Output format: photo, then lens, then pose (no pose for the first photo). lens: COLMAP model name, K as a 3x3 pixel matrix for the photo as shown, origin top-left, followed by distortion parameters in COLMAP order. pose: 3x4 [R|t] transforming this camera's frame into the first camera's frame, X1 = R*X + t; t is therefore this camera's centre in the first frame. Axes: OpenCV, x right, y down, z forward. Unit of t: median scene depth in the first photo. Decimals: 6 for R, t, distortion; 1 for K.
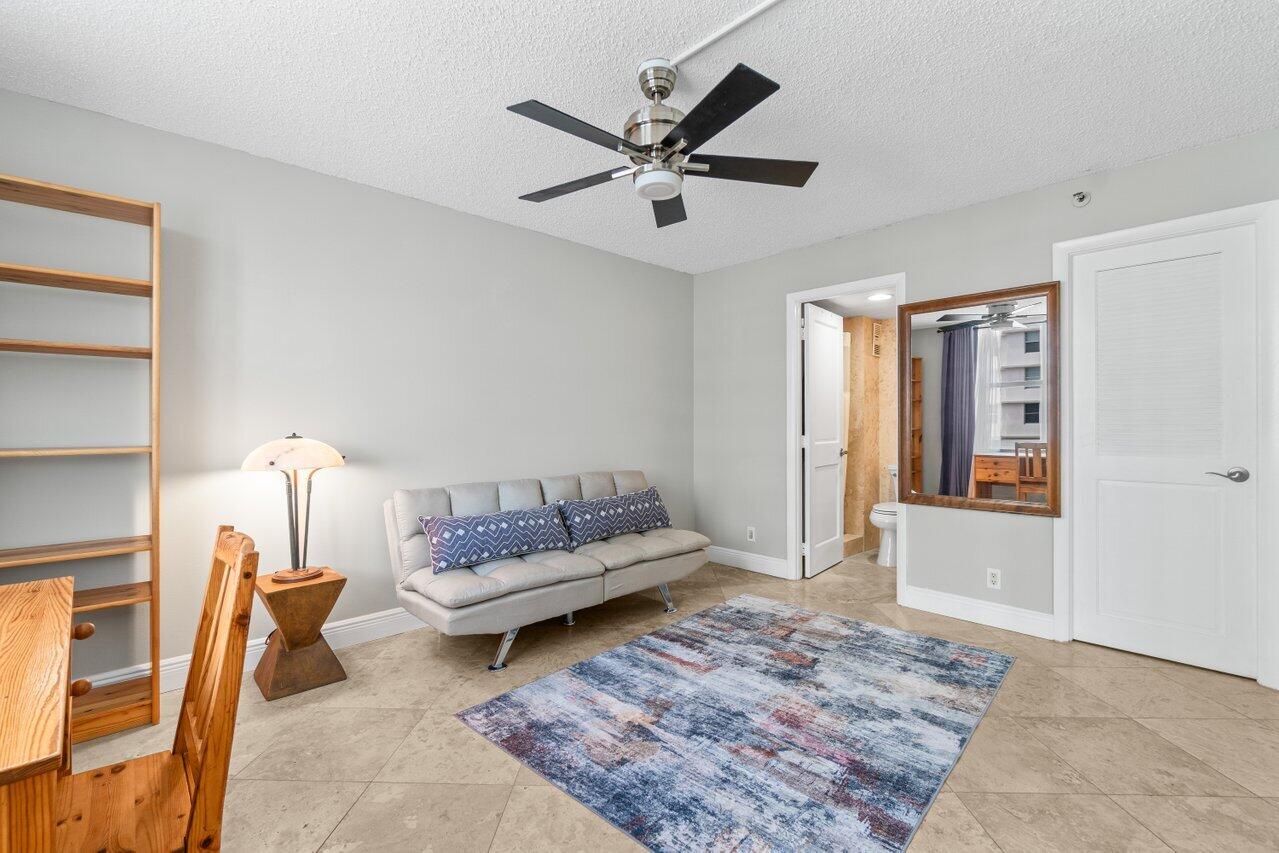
lens RADIAL K [[555.4, 0, 641.8], [0, 555.4, 422.2], [0, 0, 1]] dist [-0.006825, 0.002217]
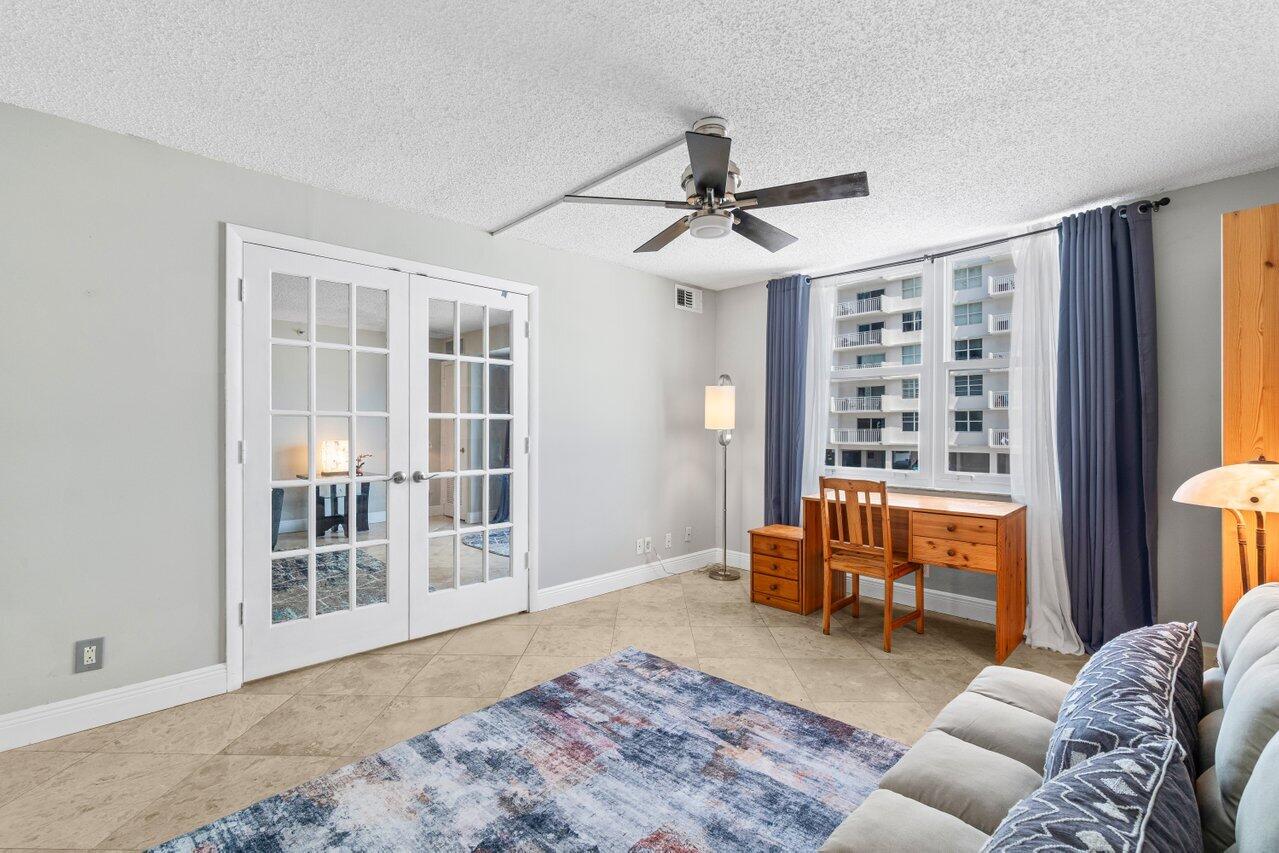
lens RADIAL K [[555.4, 0, 639.8], [0, 555.4, 430.1], [0, 0, 1]] dist [-0.006825, 0.002217]
pose [[-0.999996, 0.001803, -0.002302, 0.169758], [0.001807, 0.999997, -0.001853, -0.015844], [0.002299, -0.001857, -0.999996, 2.034227]]
